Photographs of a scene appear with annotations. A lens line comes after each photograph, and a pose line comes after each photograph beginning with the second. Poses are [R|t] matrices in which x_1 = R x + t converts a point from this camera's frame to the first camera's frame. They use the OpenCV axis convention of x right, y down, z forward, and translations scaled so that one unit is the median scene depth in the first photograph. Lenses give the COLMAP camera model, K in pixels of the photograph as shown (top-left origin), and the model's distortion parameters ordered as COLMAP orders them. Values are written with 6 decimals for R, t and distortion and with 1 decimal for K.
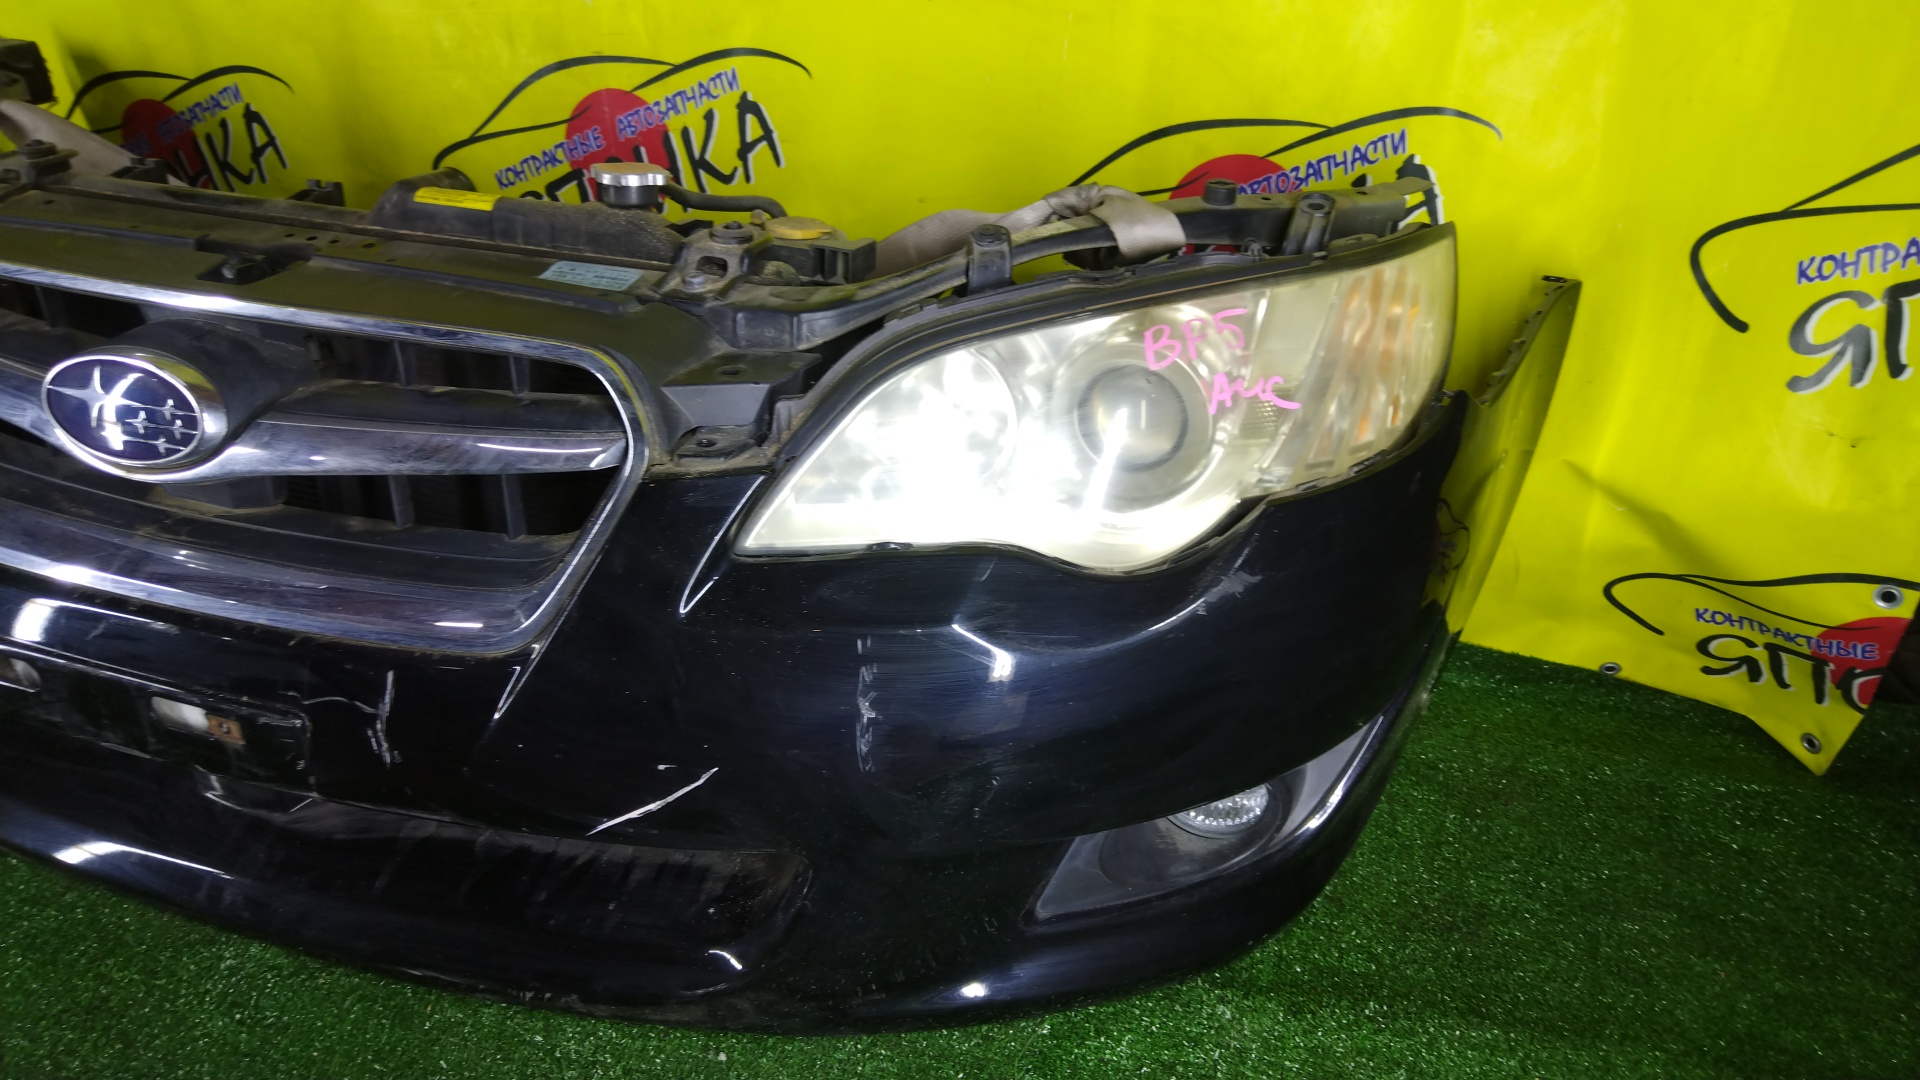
lens RADIAL K [[1328.7, 0, 952.8], [0, 1328.7, 526.8], [0, 0, 1]] dist [-0.016083, 0.020958]
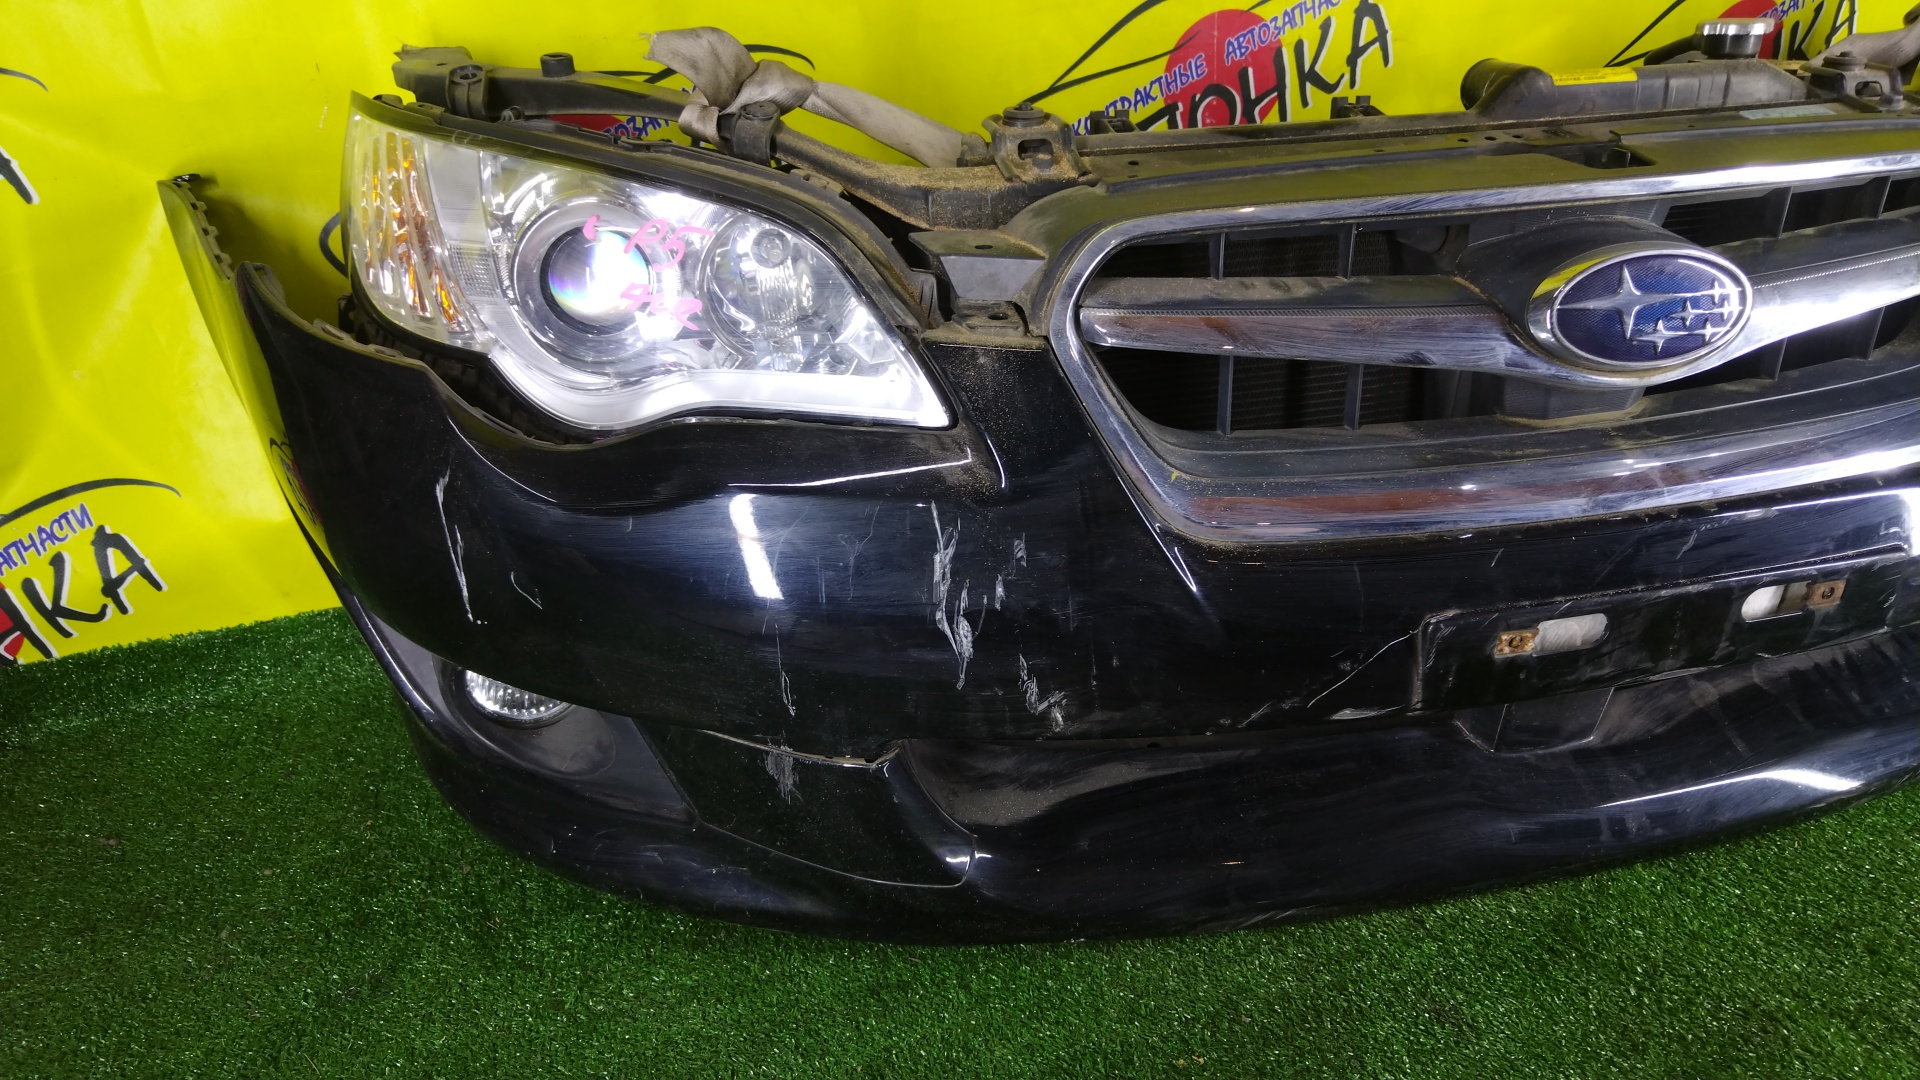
lens RADIAL K [[1328.7, 0, 972.9], [0, 1328.7, 534.4], [0, 0, 1]] dist [-0.016083, 0.020958]
pose [[0.839418, -0.283691, 0.463570, -1.237044], [0.282931, 0.956363, 0.072941, -0.114819], [-0.464033, 0.069930, 0.883053, 0.340391]]
